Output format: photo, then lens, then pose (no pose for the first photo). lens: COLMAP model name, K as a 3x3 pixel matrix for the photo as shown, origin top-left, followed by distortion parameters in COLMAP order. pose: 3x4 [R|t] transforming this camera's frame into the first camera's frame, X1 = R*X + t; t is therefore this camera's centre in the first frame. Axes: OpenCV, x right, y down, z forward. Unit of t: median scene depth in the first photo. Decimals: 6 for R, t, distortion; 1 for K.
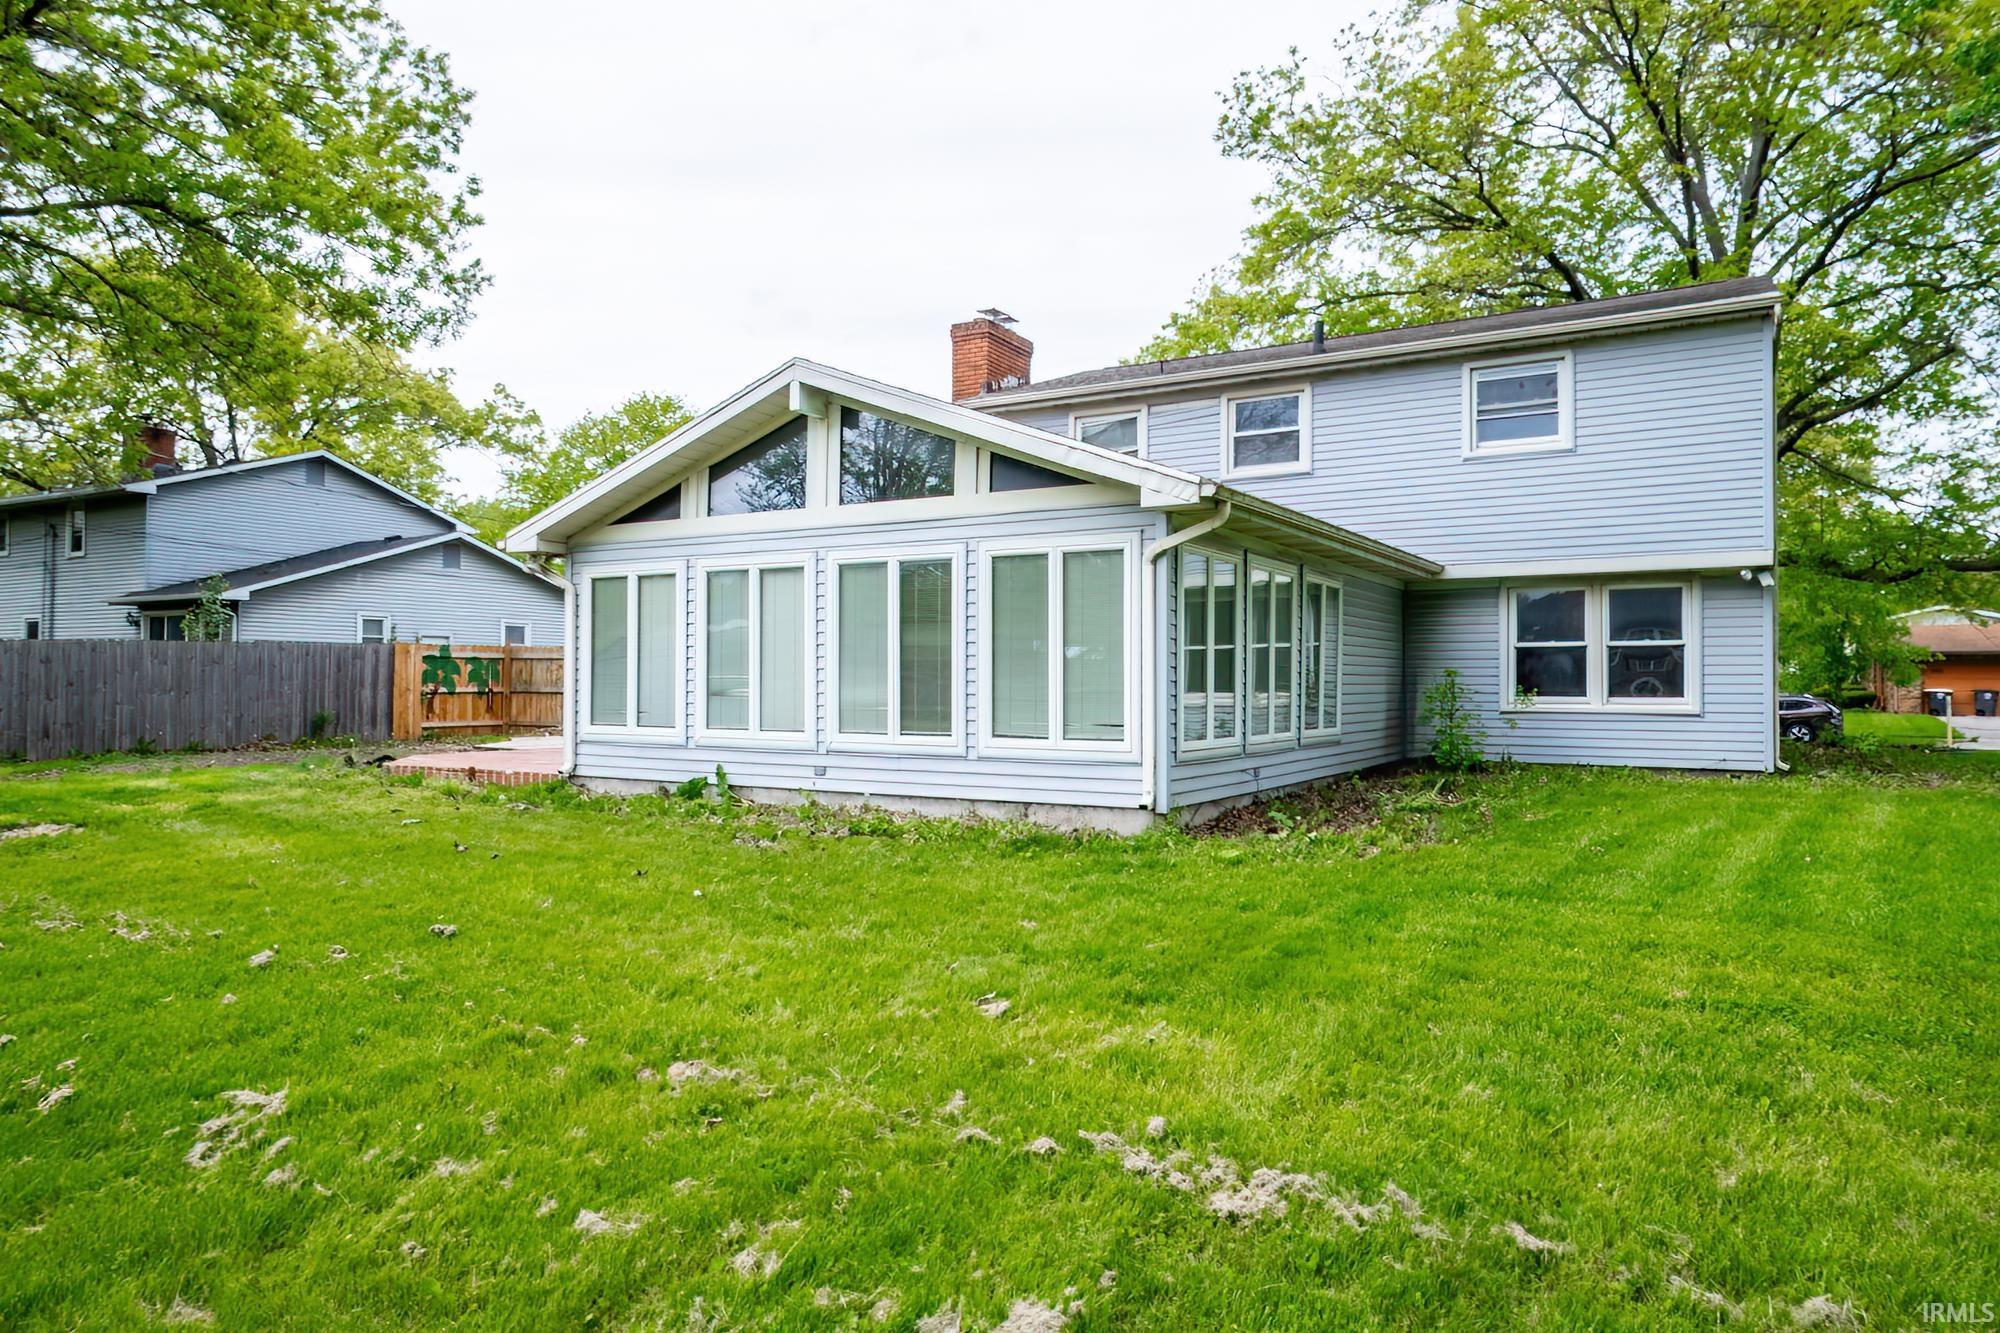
lens RADIAL K [[1268.8, 0, 995.2], [0, 1268.8, 674.7], [0, 0, 1]] dist [0.006847, 0.001162]
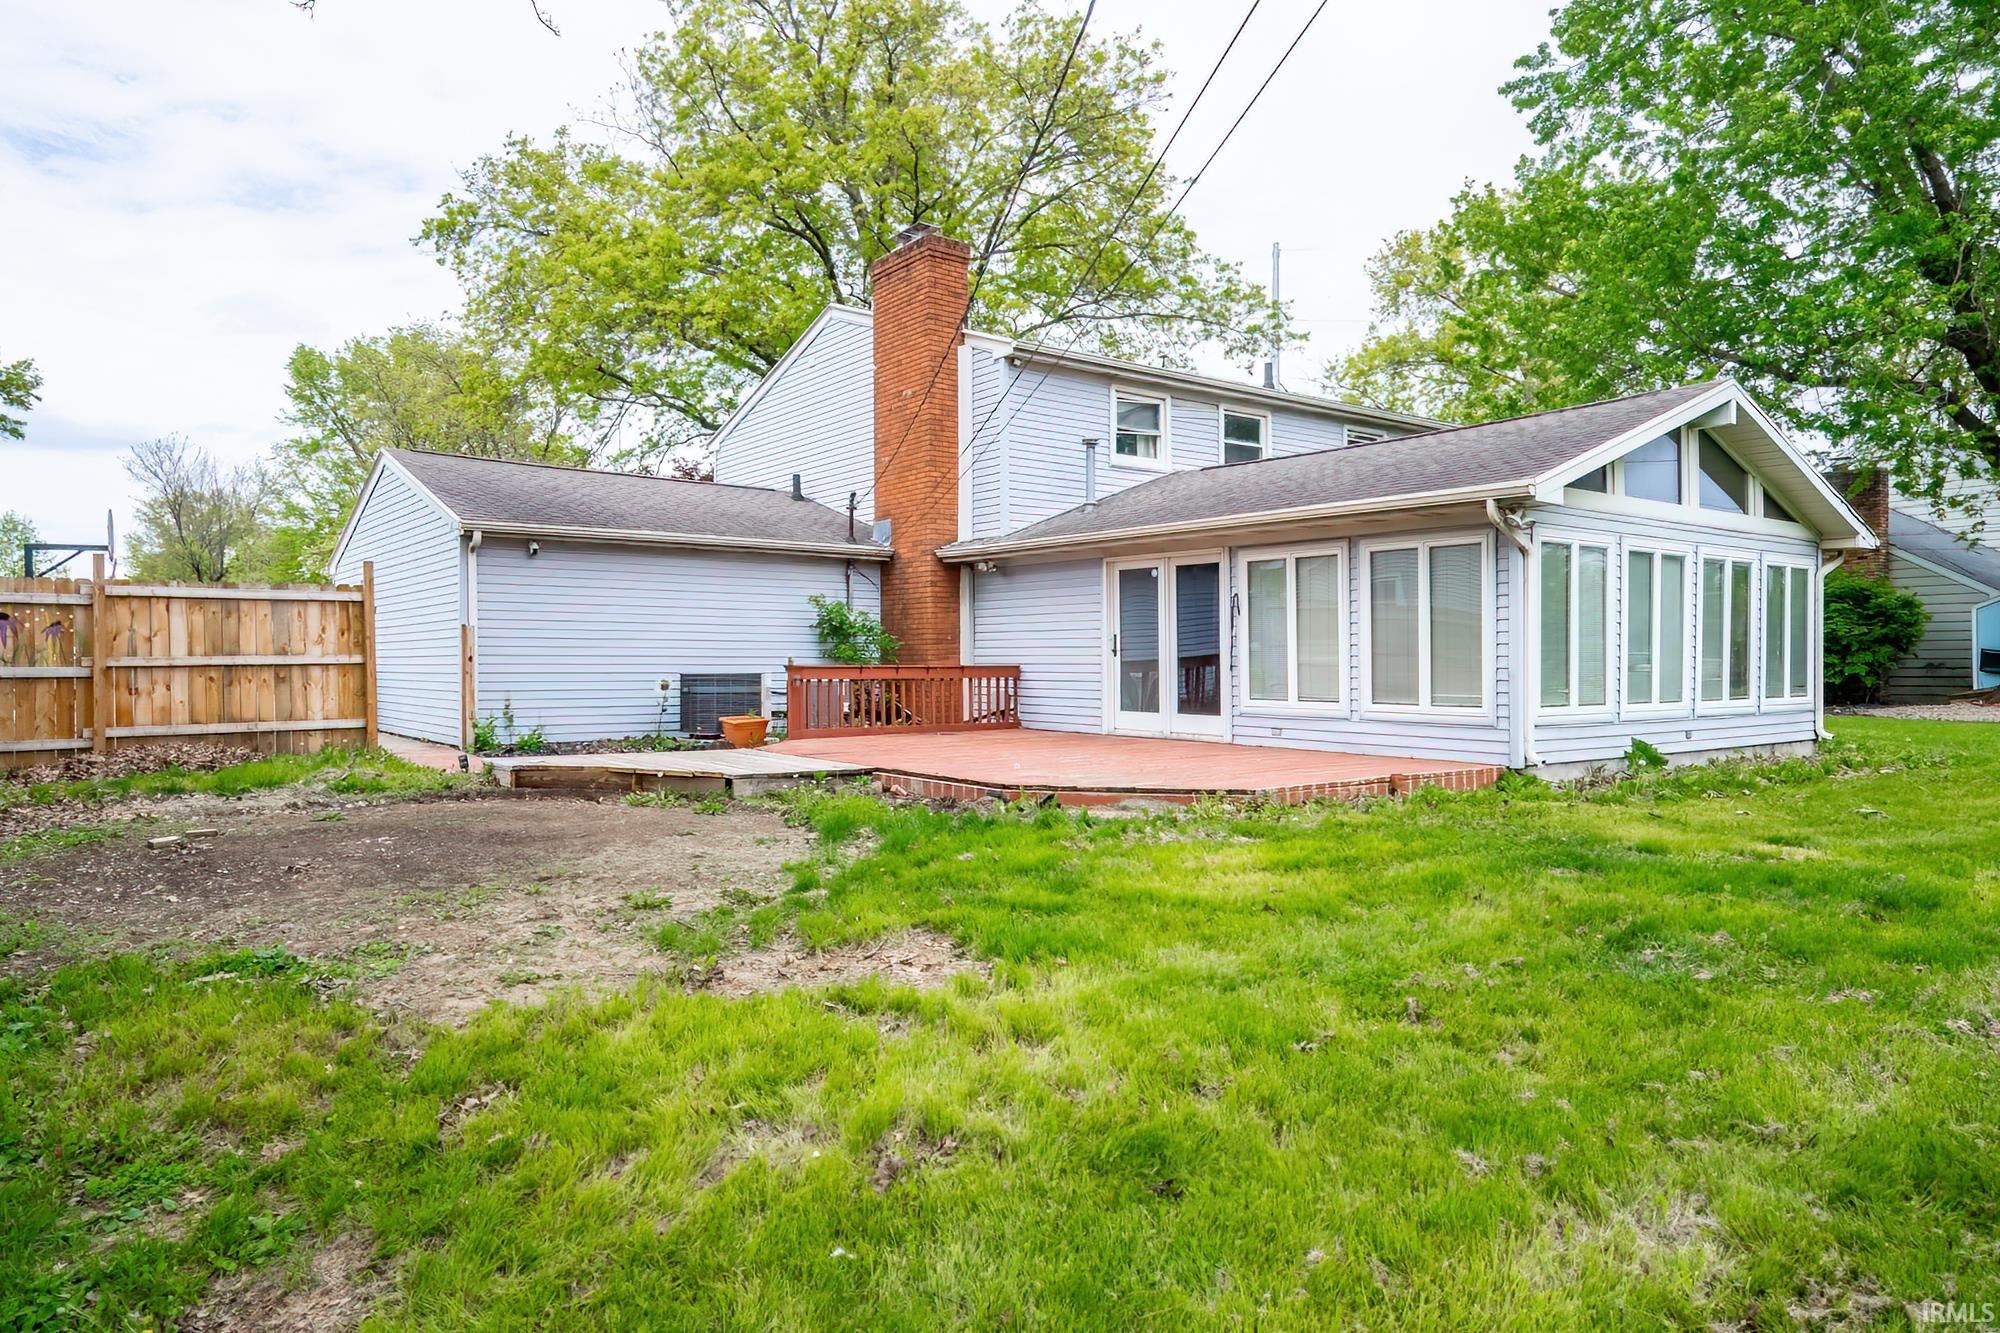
lens RADIAL K [[1268.8, 0, 995.0], [0, 1268.8, 661.5], [0, 0, 1]] dist [0.006847, 0.001162]
pose [[0.370982, -0.020114, 0.928422, -1.382963], [-0.022532, 0.999276, 0.030652, -0.011857], [-0.928367, -0.032291, 0.370260, 1.101978]]
